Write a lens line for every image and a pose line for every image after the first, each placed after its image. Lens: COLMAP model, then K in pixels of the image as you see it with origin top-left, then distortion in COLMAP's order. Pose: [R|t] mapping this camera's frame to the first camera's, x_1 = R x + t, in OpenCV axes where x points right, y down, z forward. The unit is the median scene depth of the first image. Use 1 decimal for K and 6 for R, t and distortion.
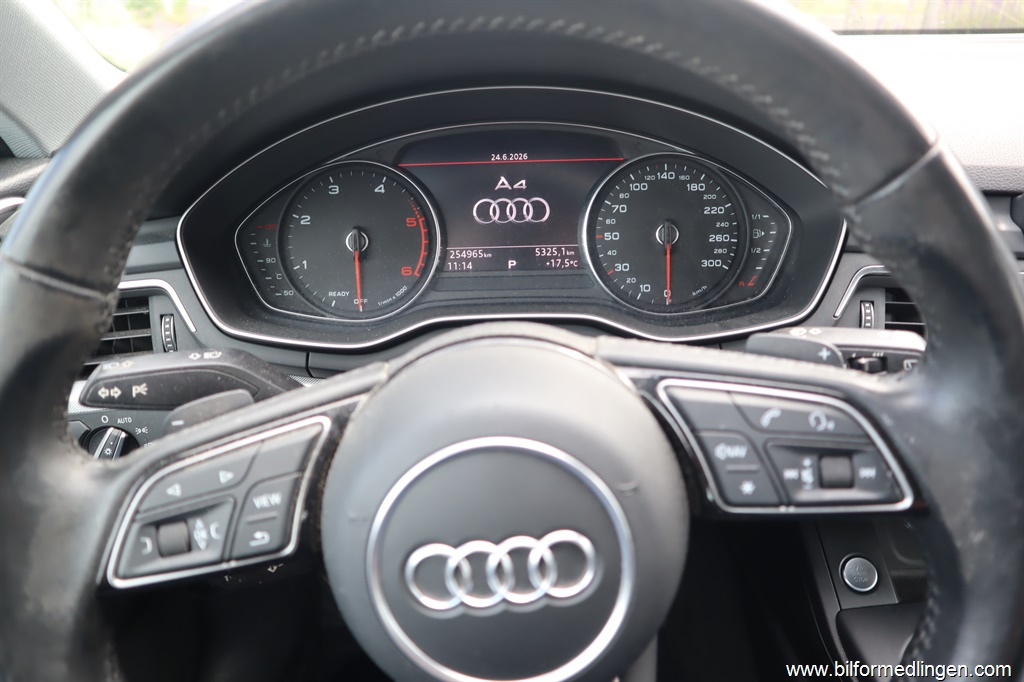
lens RADIAL K [[714.3, 0, 517.9], [0, 714.3, 339.2], [0, 0, 1]] dist [-0.097819, 0.033648]
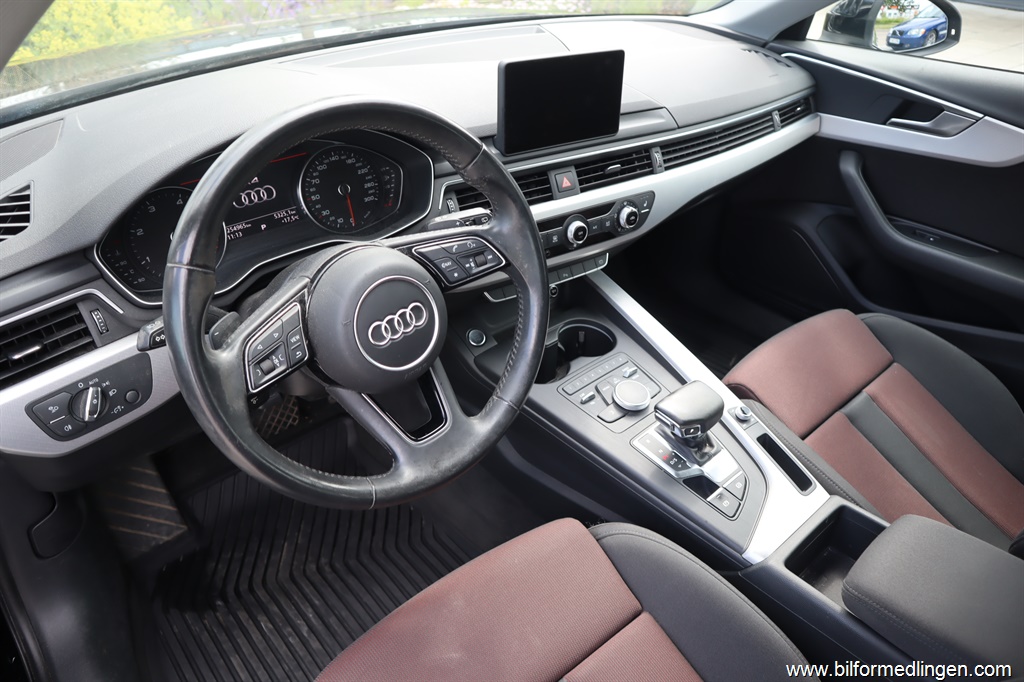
lens RADIAL K [[714.3, 0, 504.3], [0, 714.3, 338.4], [0, 0, 1]] dist [-0.097819, 0.033648]
pose [[0.764714, -0.332756, 0.551802, -0.698532], [0.270686, 0.943012, 0.193539, -0.028338], [-0.584757, 0.001363, 0.811207, -0.839904]]
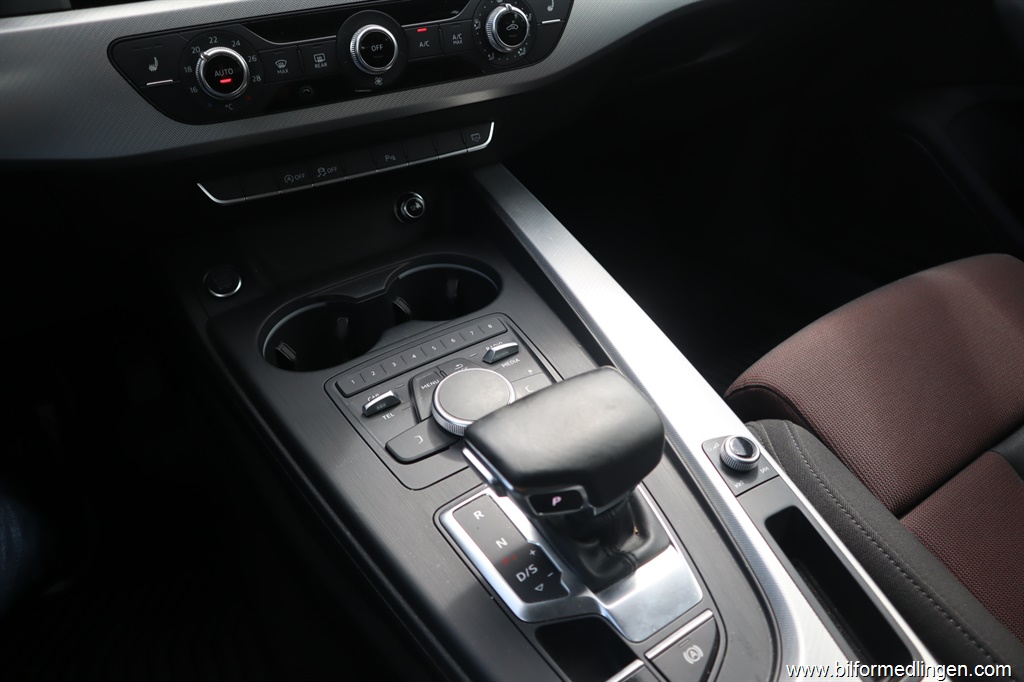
lens RADIAL K [[714.3, 0, 509.0], [0, 714.3, 333.1], [0, 0, 1]] dist [-0.097819, 0.033648]
pose [[0.848663, -0.309148, 0.429184, 0.496953], [0.282974, 0.950895, 0.125397, 0.512822], [-0.446875, 0.015028, 0.894470, -0.116677]]
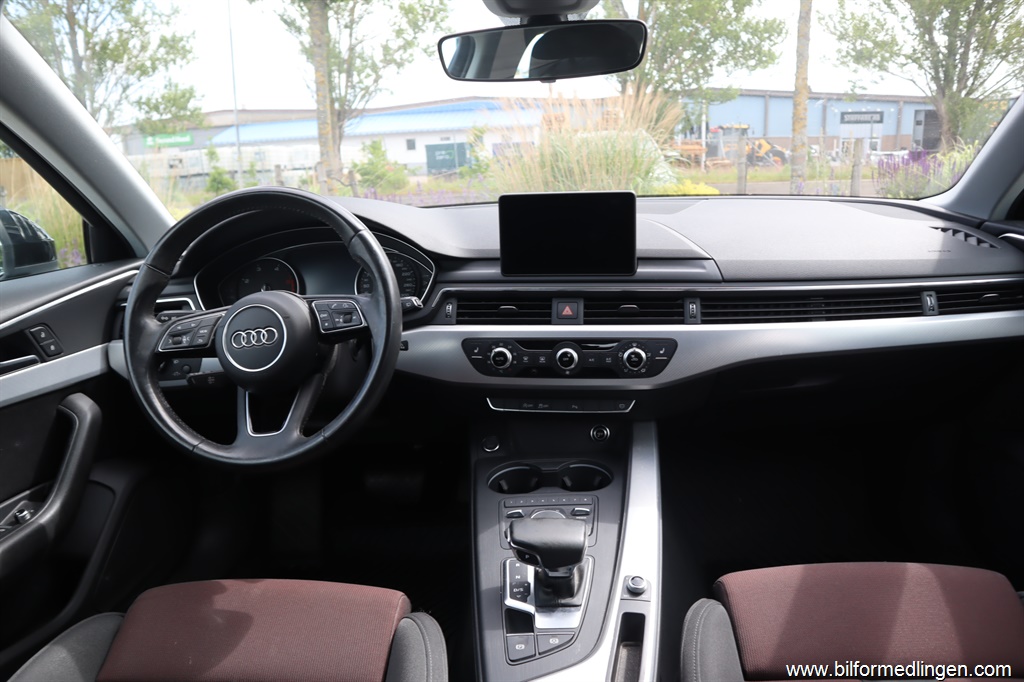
lens RADIAL K [[712.9, 0, 509.0], [0, 712.9, 335.1], [0, 0, 1]] dist [-0.095253, 0.043885]
pose [[0.997043, -0.007911, -0.076440, 0.919613], [-0.009569, 0.974165, -0.225634, 0.644509], [0.076250, 0.225699, 0.971209, -1.474597]]
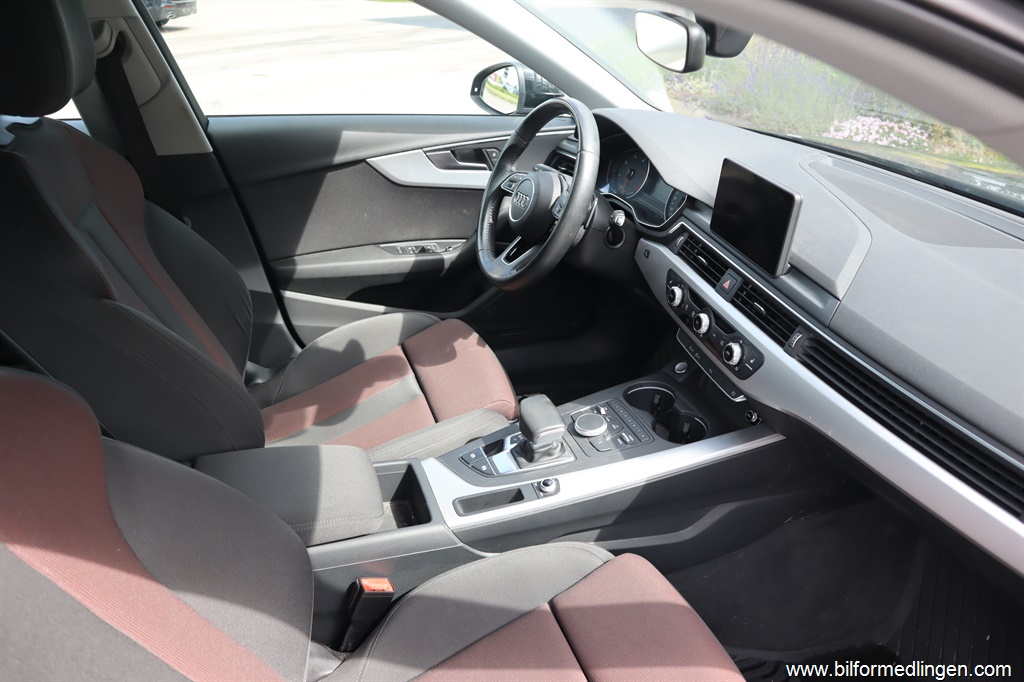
lens RADIAL K [[712.9, 0, 505.5], [0, 712.9, 341.1], [0, 0, 1]] dist [-0.095253, 0.043885]
pose [[0.325525, 0.478548, -0.815491, 2.861342], [-0.491439, 0.822452, 0.286463, -0.173672], [0.807788, 0.307513, 0.502906, -0.921075]]
